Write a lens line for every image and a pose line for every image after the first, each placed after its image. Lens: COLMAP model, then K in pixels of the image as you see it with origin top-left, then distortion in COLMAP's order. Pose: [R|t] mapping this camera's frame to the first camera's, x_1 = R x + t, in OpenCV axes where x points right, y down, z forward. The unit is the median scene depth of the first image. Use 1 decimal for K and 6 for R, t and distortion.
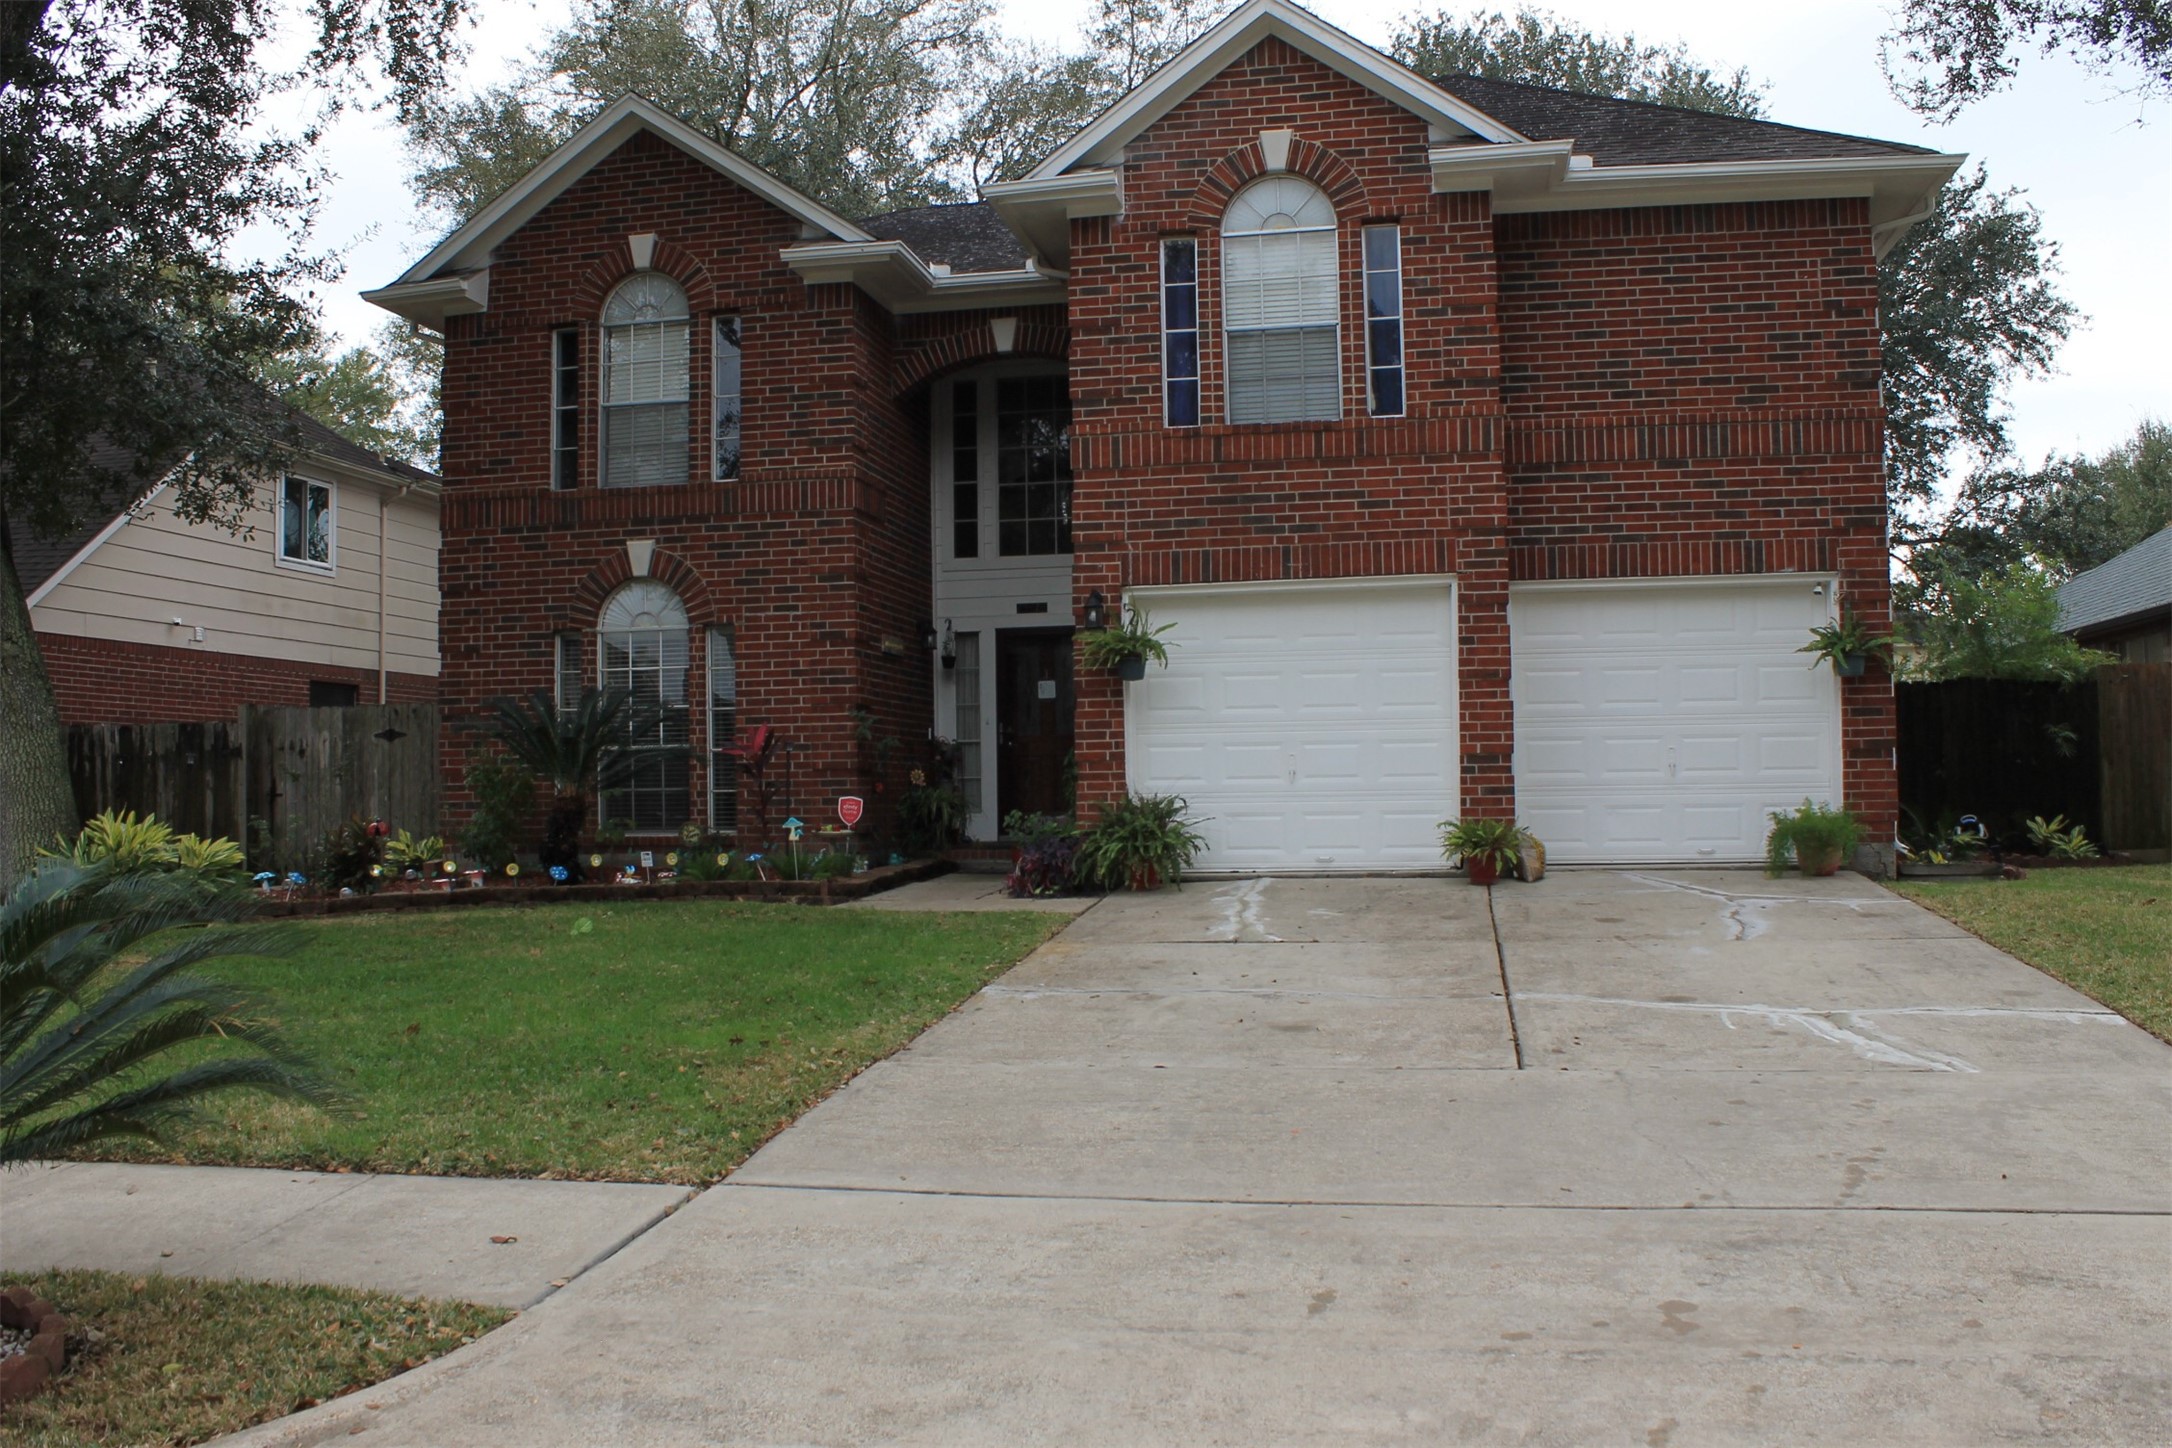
lens RADIAL K [[1899.5, 0, 1084.3], [0, 1899.5, 724.7], [0, 0, 1]] dist [-0.132062, 0.103900]
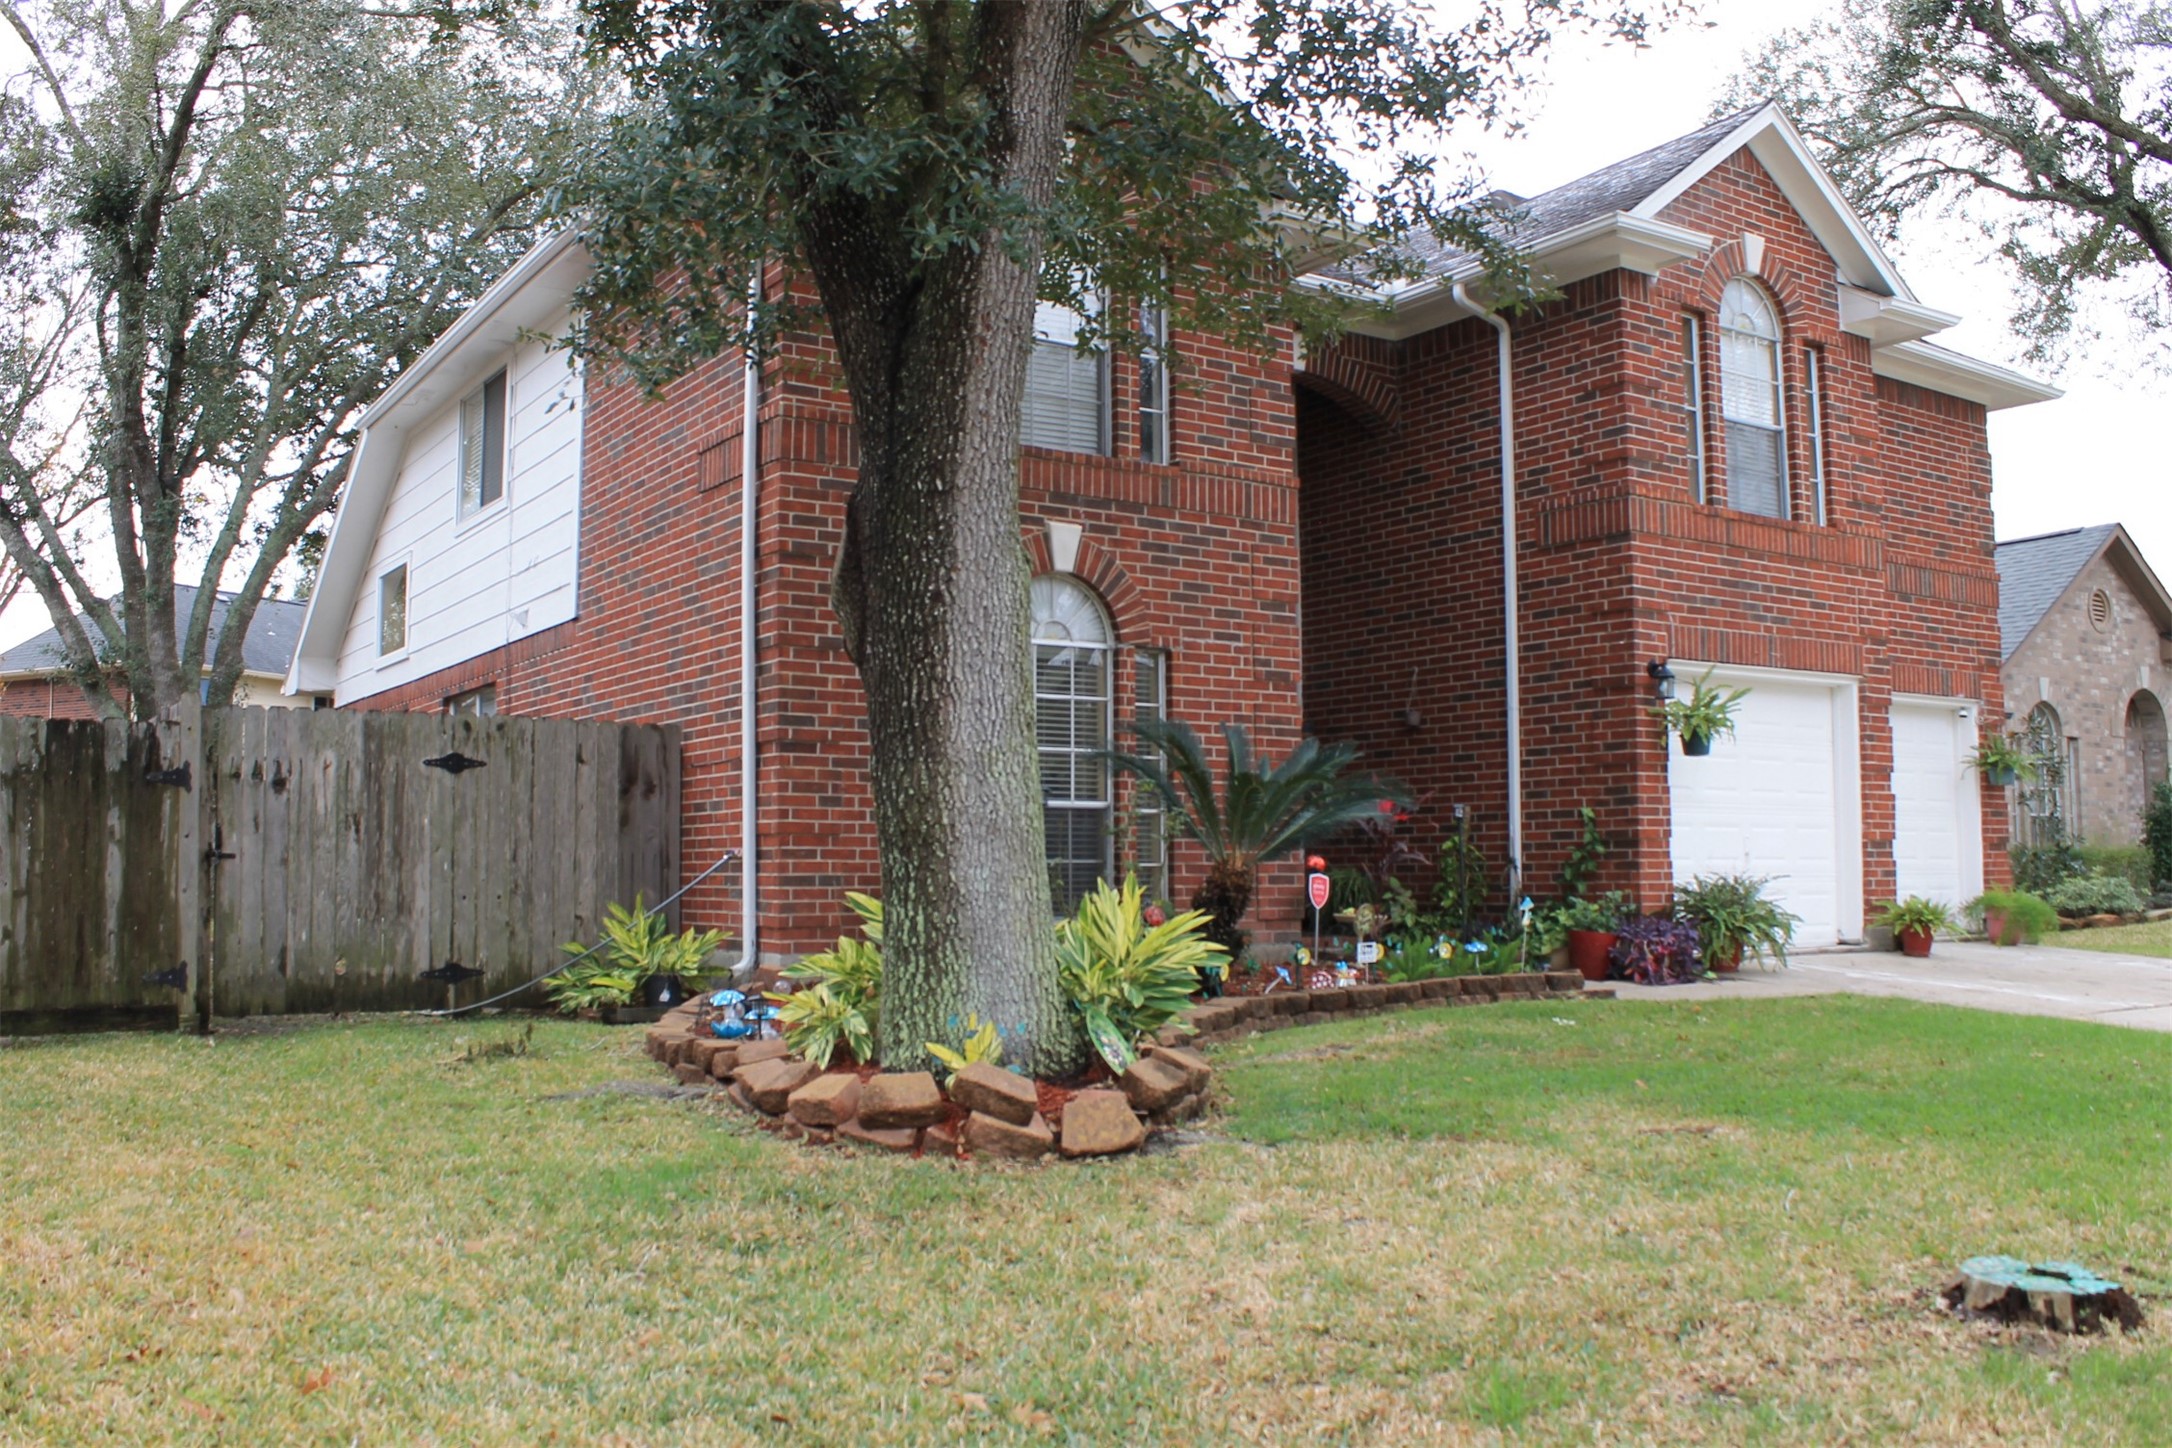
lens RADIAL K [[1899.5, 0, 1085.9], [0, 1899.5, 730.0], [0, 0, 1]] dist [-0.132062, 0.103900]
pose [[0.696453, 0.066942, 0.714473, -0.768521], [-0.036025, 0.997646, -0.058357, 0.026649], [-0.716698, 0.014904, 0.697225, 0.483958]]
